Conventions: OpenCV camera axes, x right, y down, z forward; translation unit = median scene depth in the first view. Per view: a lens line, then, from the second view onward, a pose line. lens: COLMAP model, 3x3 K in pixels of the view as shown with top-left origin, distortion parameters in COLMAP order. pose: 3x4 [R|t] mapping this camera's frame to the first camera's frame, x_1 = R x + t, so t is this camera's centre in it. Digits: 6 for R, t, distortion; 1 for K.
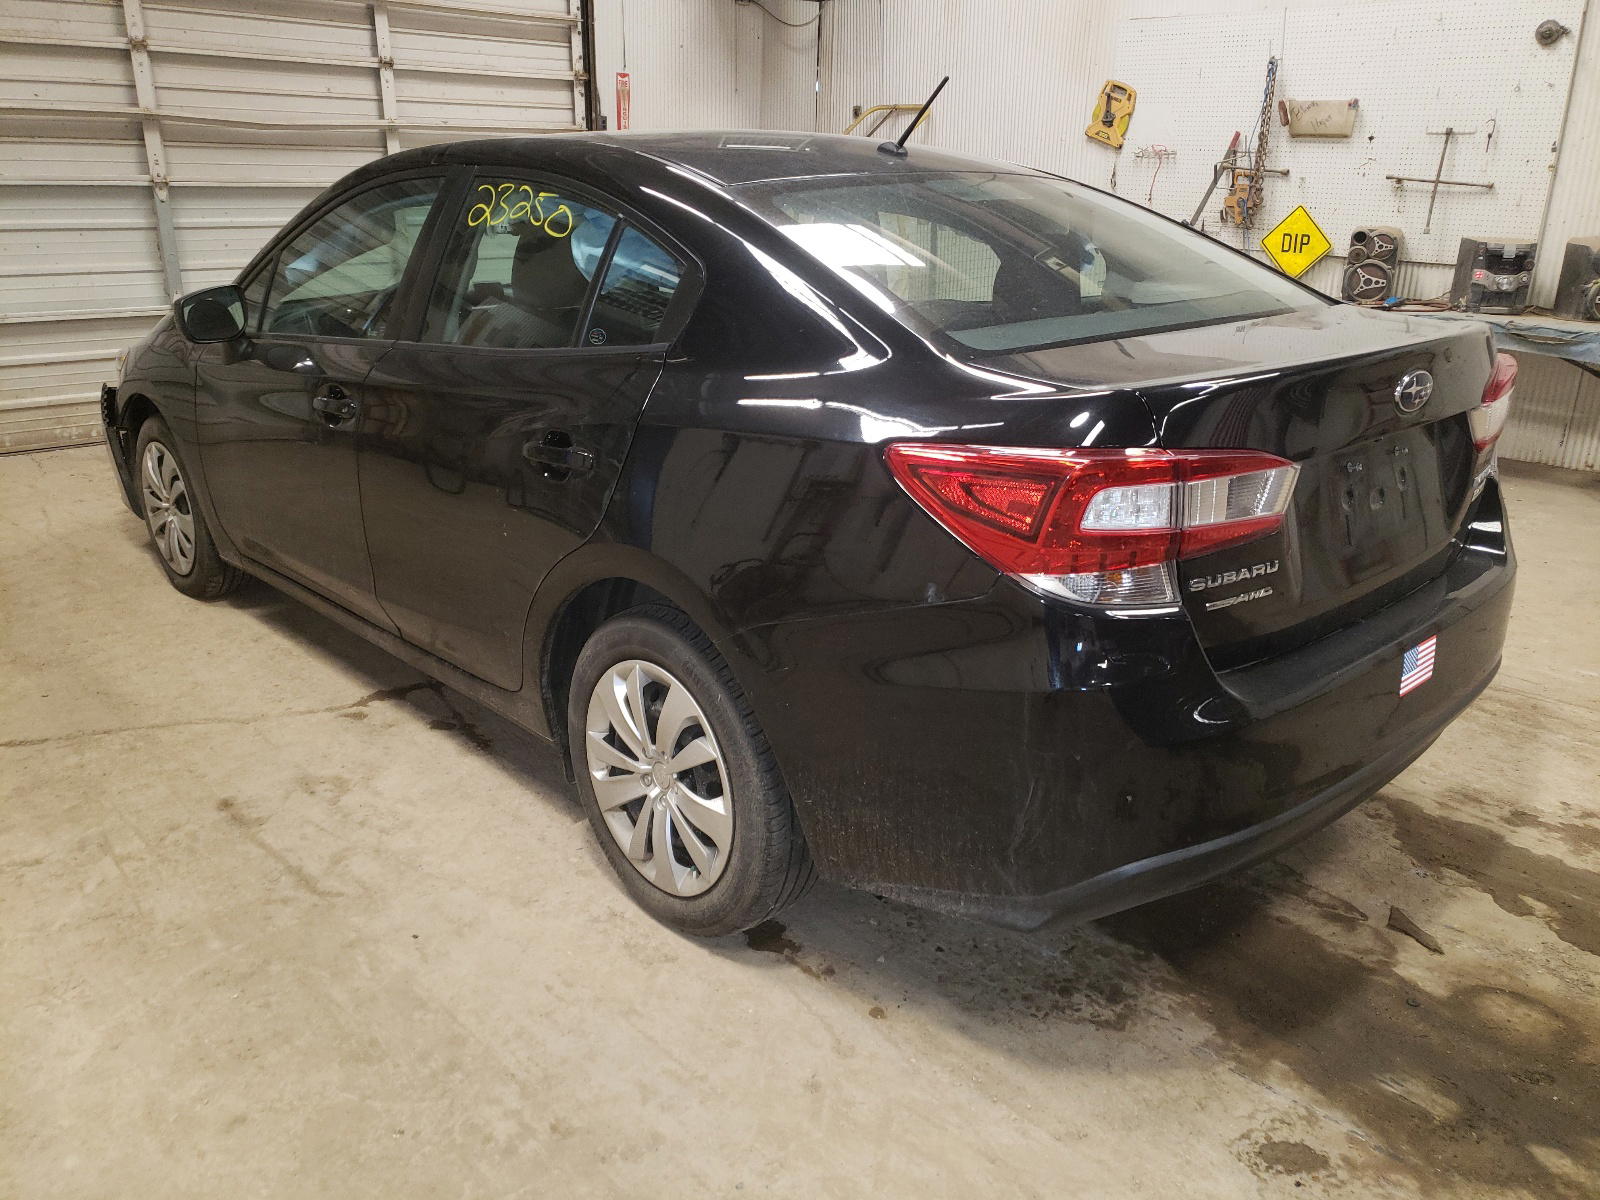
lens RADIAL K [[1261.8, 0, 806.1], [0, 1261.8, 593.7], [0, 0, 1]] dist [0.002106, 0.027403]
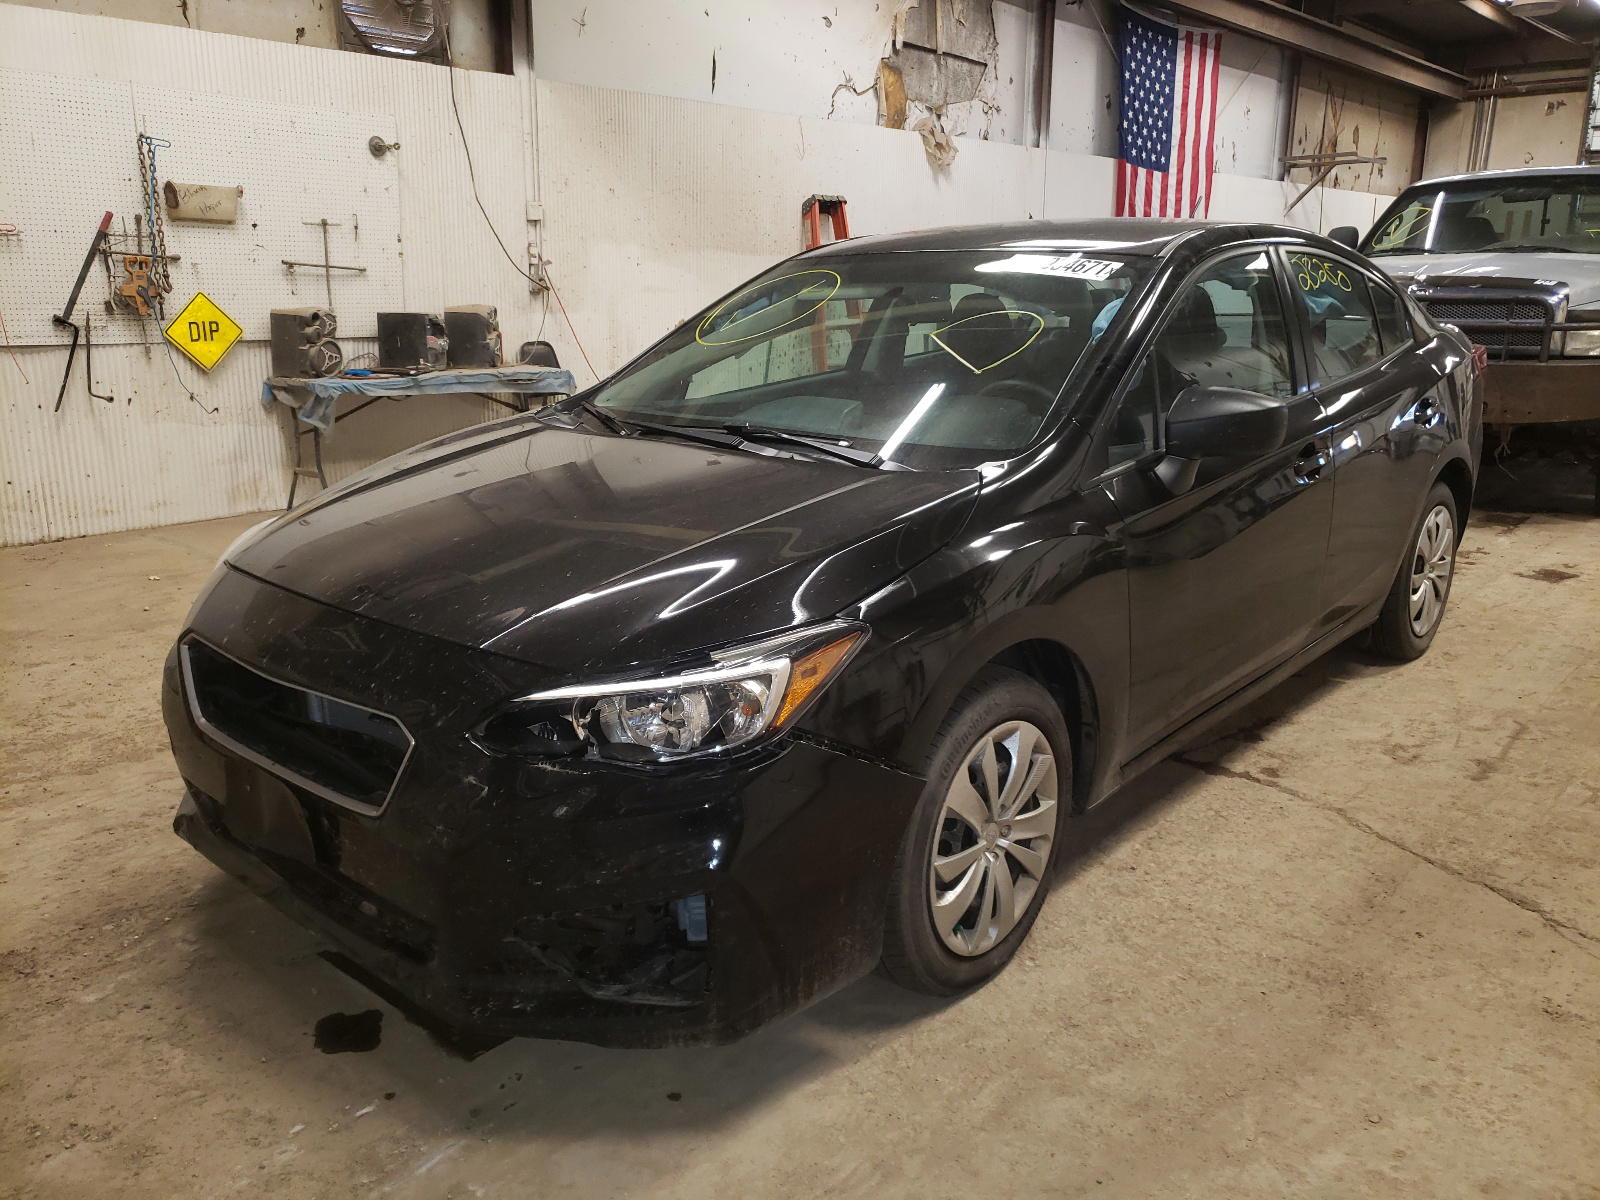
lens RADIAL K [[1261.8, 0, 804.3], [0, 1261.8, 606.0], [0, 0, 1]] dist [0.002106, 0.027403]
pose [[-0.099632, -0.267578, 0.958371, -0.665709], [0.321335, 0.902904, 0.285497, -0.231635], [-0.941710, 0.336403, -0.003976, 0.691232]]
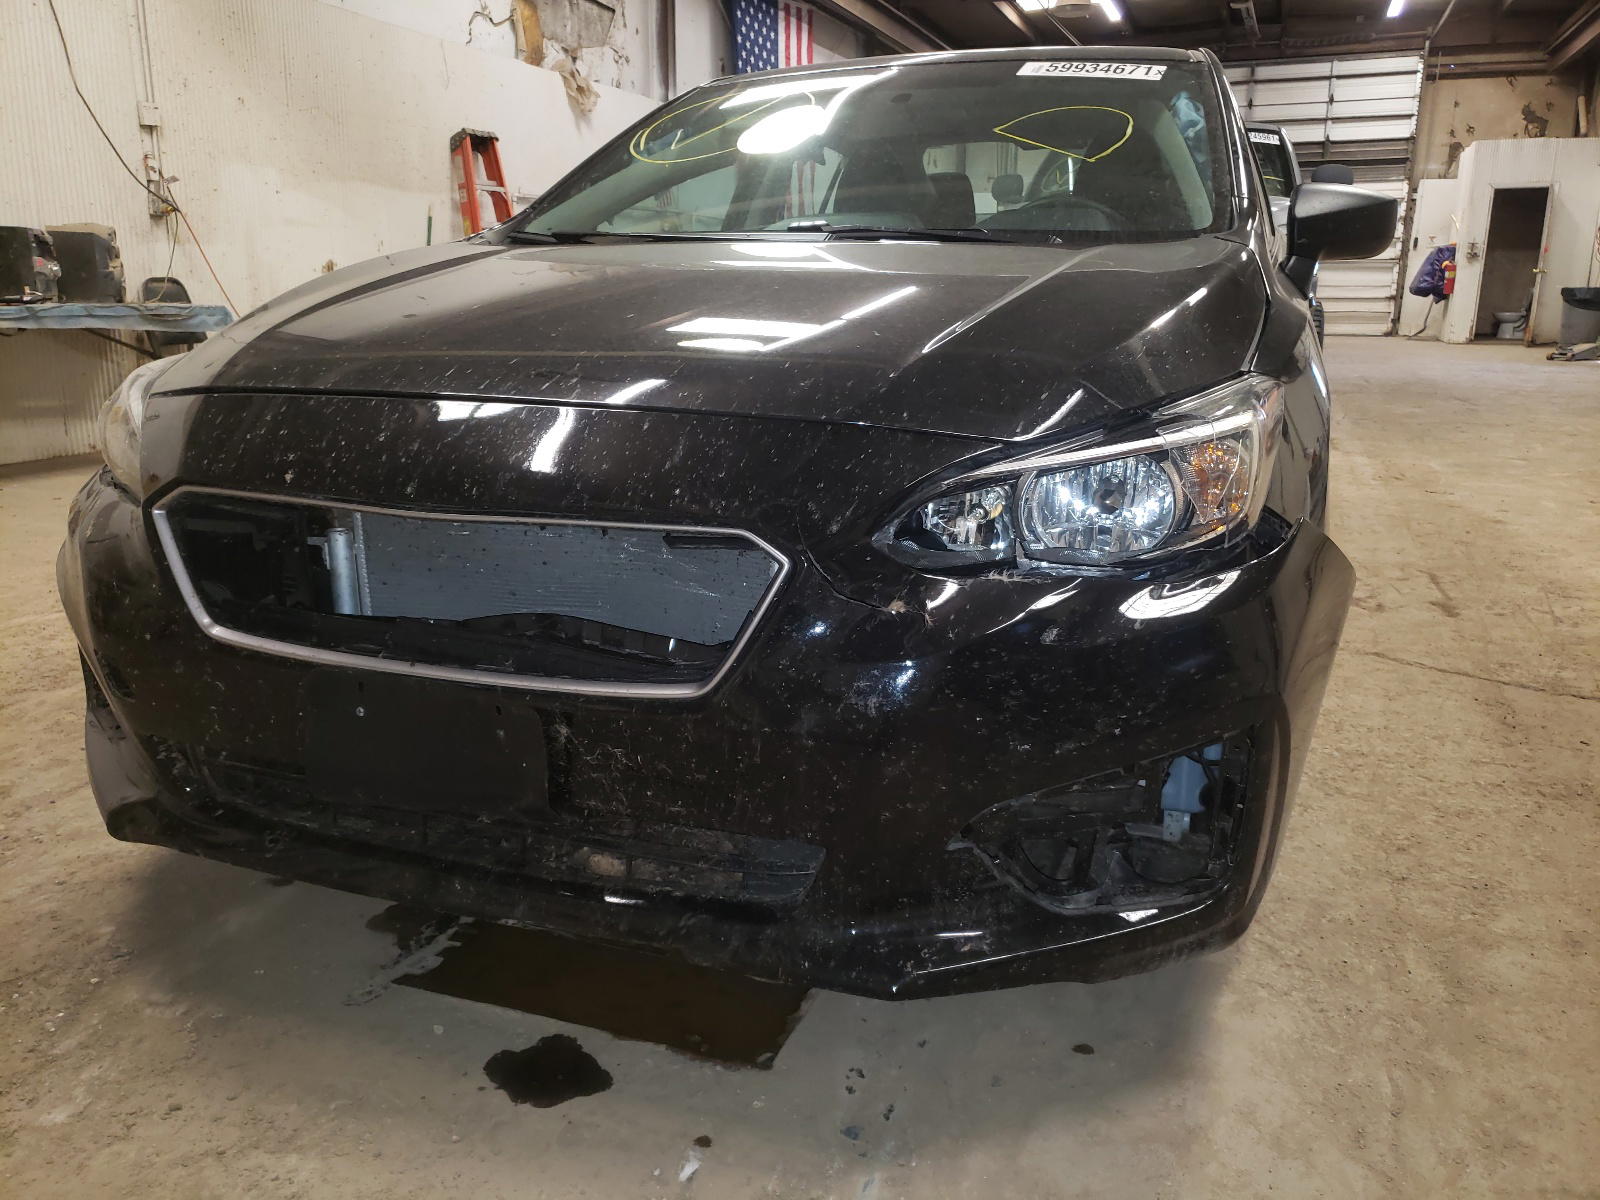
lens RADIAL K [[1261.8, 0, 804.3], [0, 1261.8, 590.3], [0, 0, 1]] dist [0.002106, 0.027403]
pose [[-0.449486, -0.226947, 0.863978, -0.542851], [0.282685, 0.881345, 0.378576, -0.214276], [-0.847379, 0.414398, -0.331998, 0.853436]]
